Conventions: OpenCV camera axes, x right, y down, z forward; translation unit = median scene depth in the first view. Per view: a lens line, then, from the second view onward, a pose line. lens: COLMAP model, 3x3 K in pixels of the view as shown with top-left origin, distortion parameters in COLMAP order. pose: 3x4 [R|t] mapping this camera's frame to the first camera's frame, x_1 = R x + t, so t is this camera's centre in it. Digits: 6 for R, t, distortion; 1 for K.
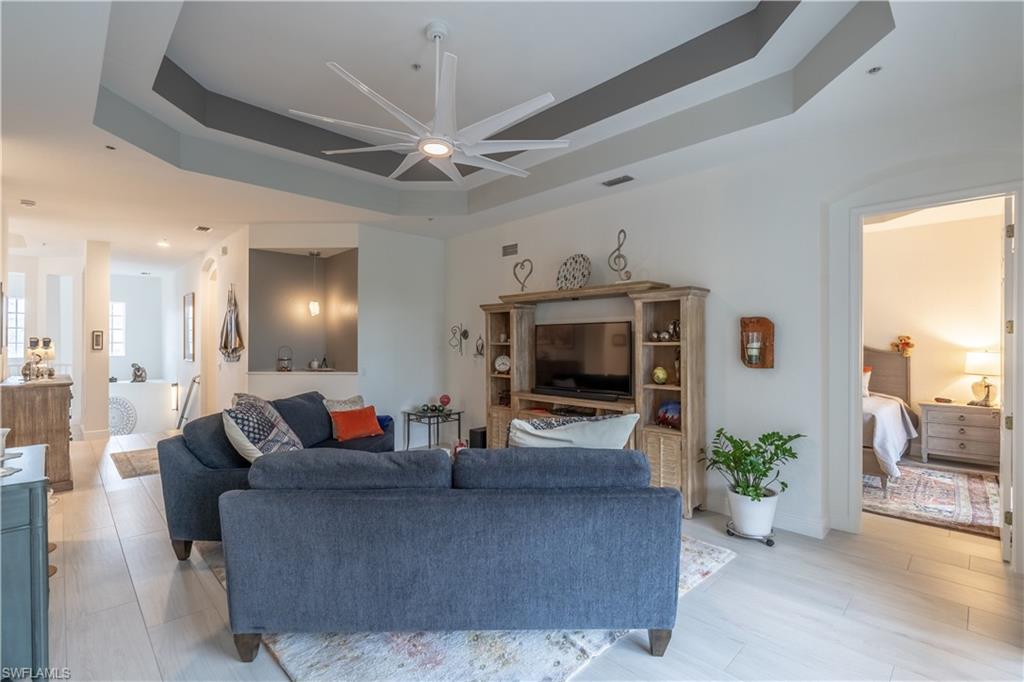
lens RADIAL K [[469.2, 0, 507.8], [0, 469.2, 341.3], [0, 0, 1]] dist [-0.013207, -0.000052]
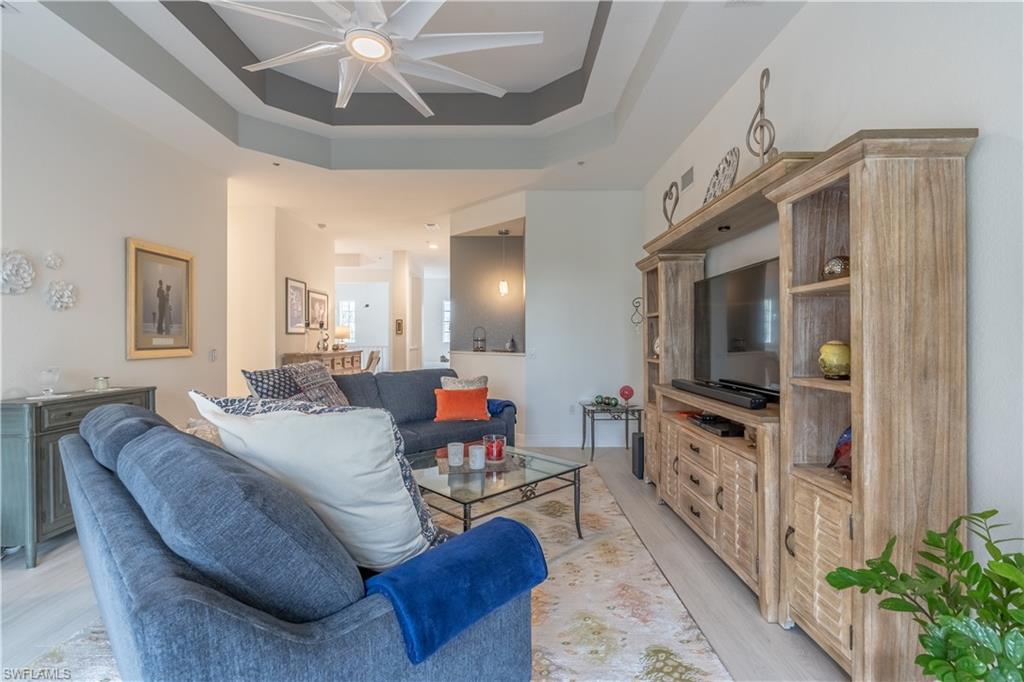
lens RADIAL K [[468.5, 0, 507.7], [0, 468.5, 338.2], [0, 0, 1]] dist [-0.001726, -0.000285]
pose [[0.705983, -0.004176, -0.708216, 0.429919], [0.003586, 0.999991, -0.002321, 0.054542], [0.708220, -0.000901, 0.705992, 0.474320]]
